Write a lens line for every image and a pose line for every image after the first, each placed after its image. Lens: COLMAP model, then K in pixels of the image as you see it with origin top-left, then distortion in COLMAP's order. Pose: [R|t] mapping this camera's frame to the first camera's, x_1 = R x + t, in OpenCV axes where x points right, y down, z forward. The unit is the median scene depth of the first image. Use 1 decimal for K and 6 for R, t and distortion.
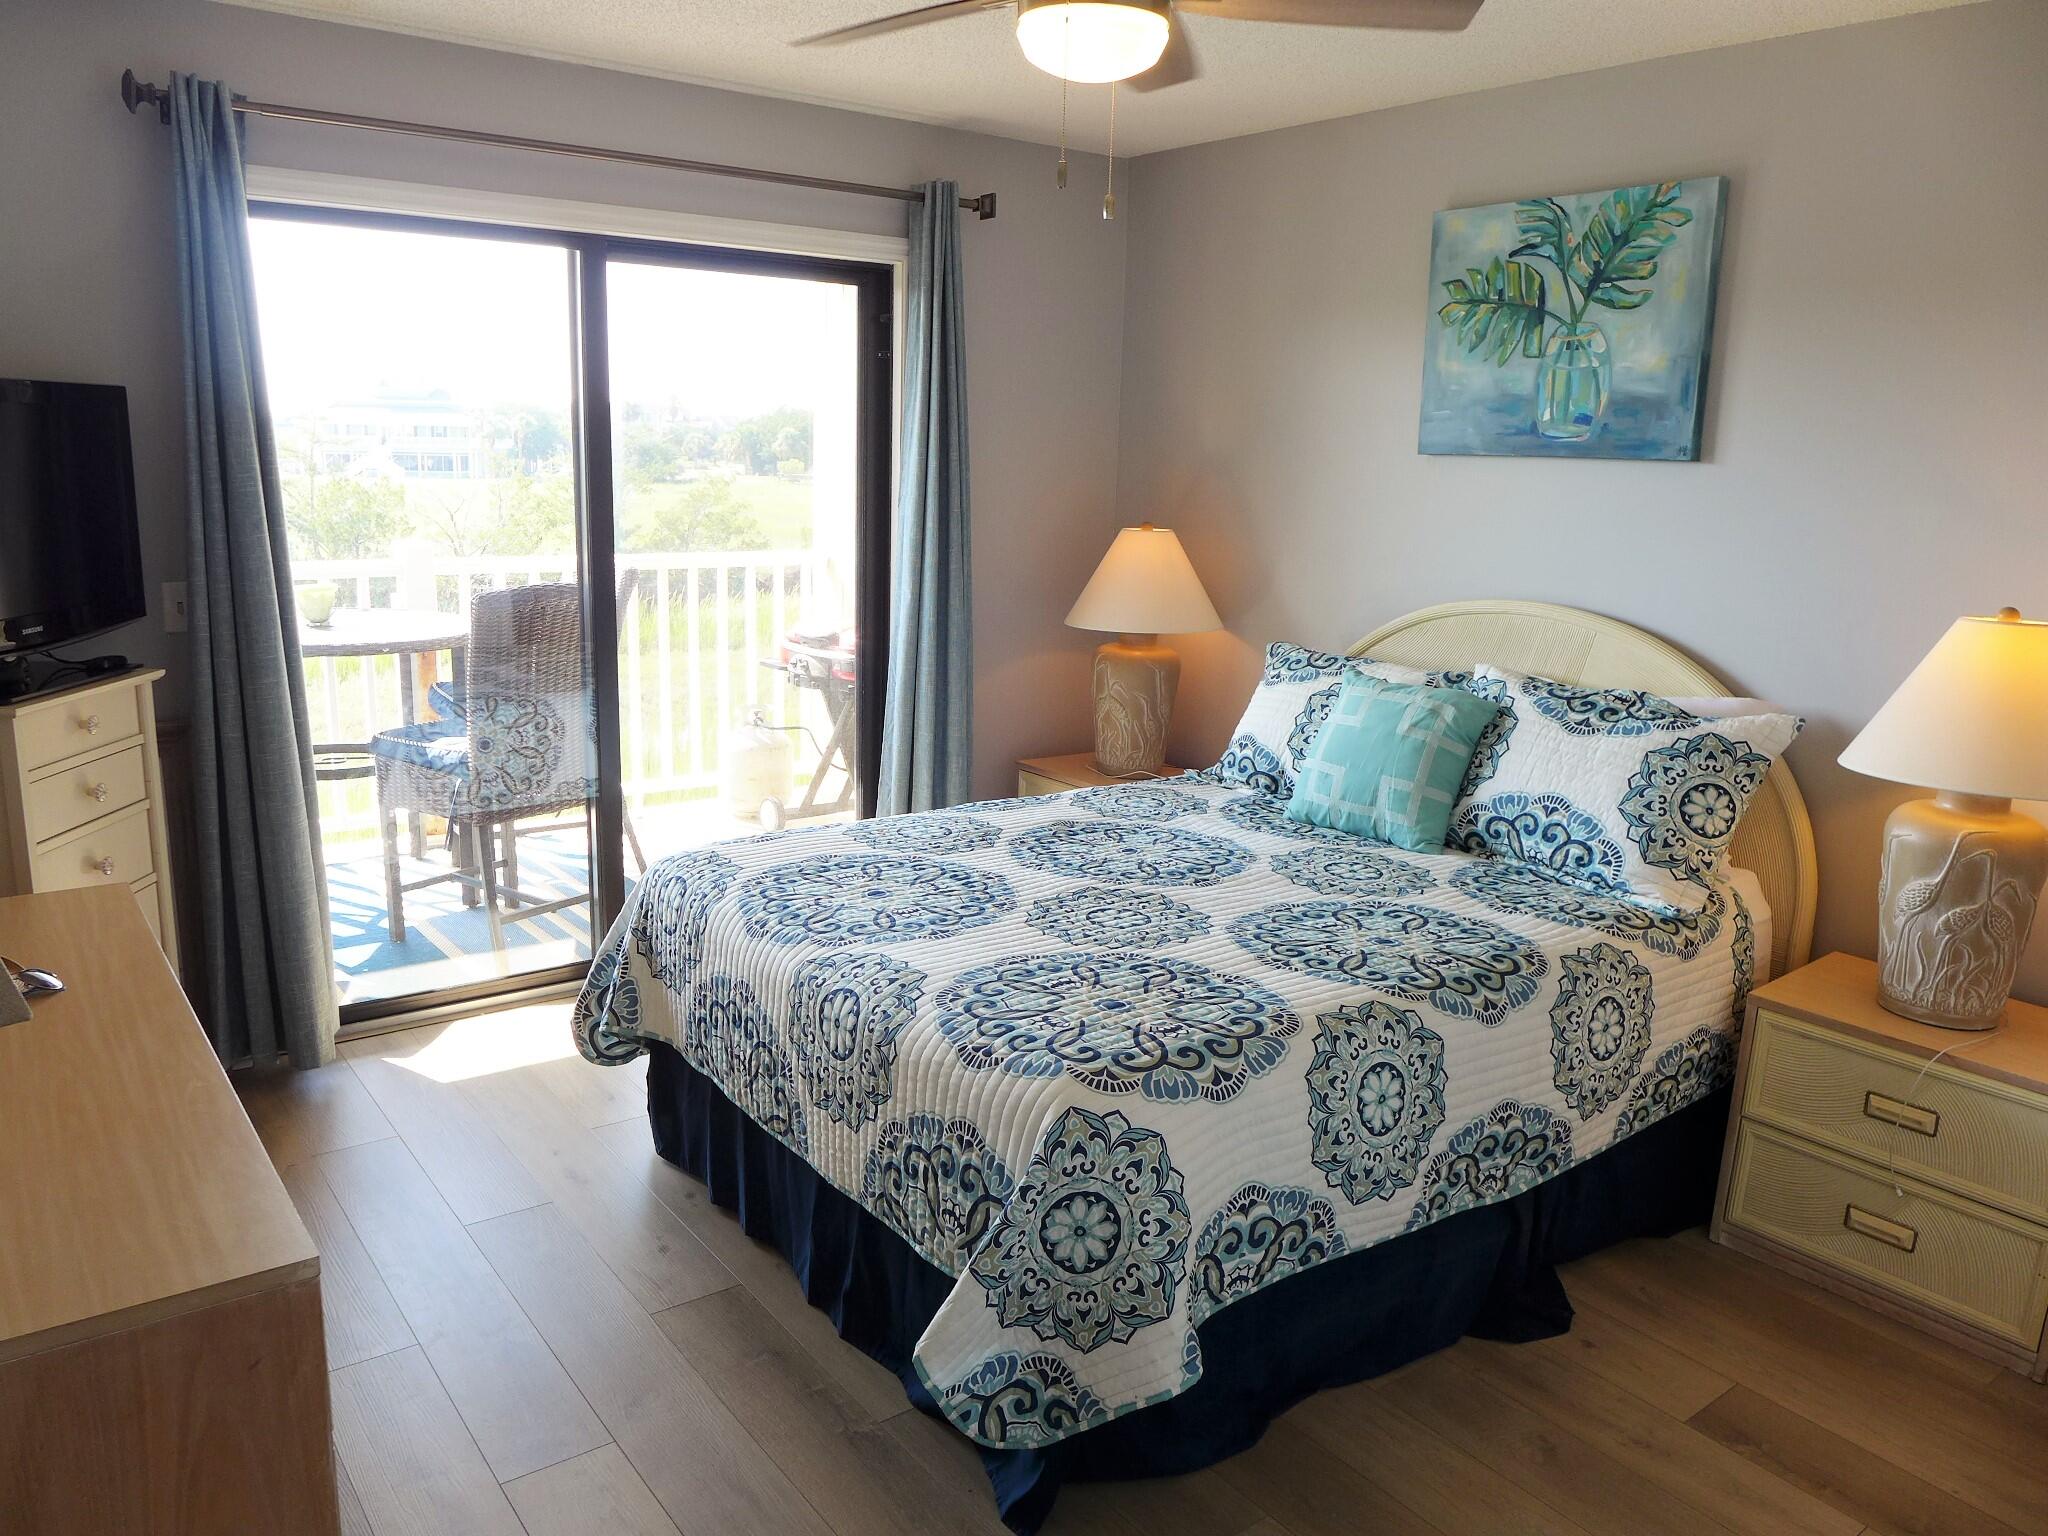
lens RADIAL K [[1495.3, 0, 1009.2], [0, 1495.3, 769.4], [0, 0, 1]] dist [-0.047979, 0.020695]
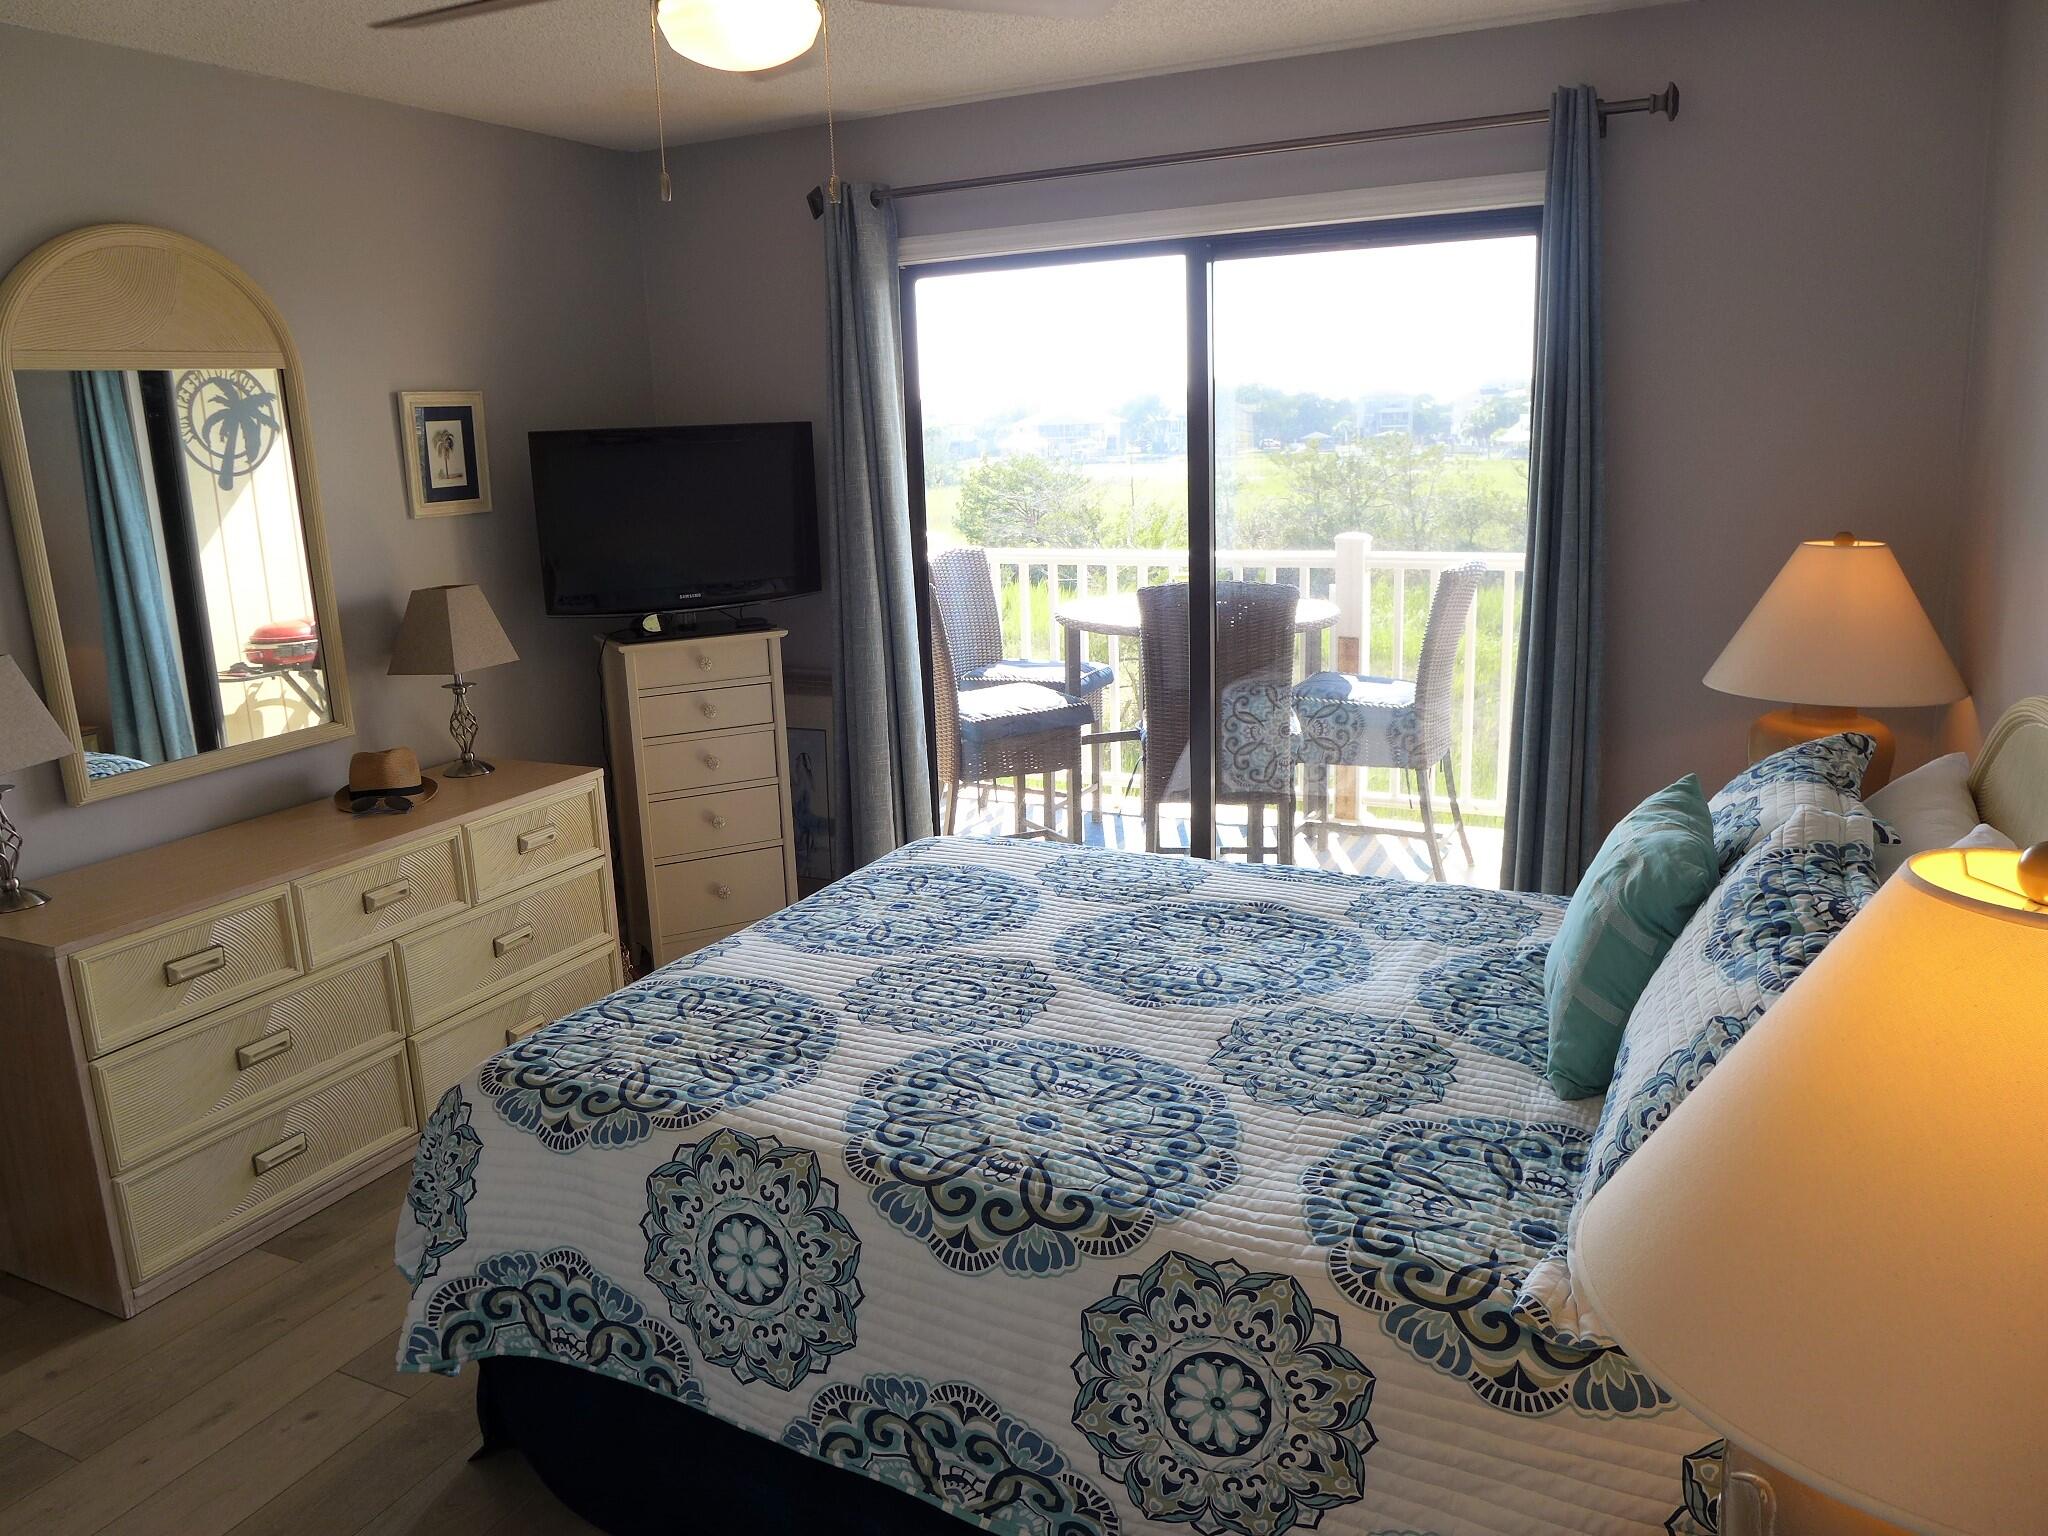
lens RADIAL K [[1495.3, 0, 1017.4], [0, 1495.3, 774.4], [0, 0, 1]] dist [-0.047979, 0.020695]
pose [[0.441961, 0.158053, -0.883001, 0.822579], [-0.143392, 0.984145, 0.104387, -0.120097], [0.885500, 0.080480, 0.457617, 0.614409]]
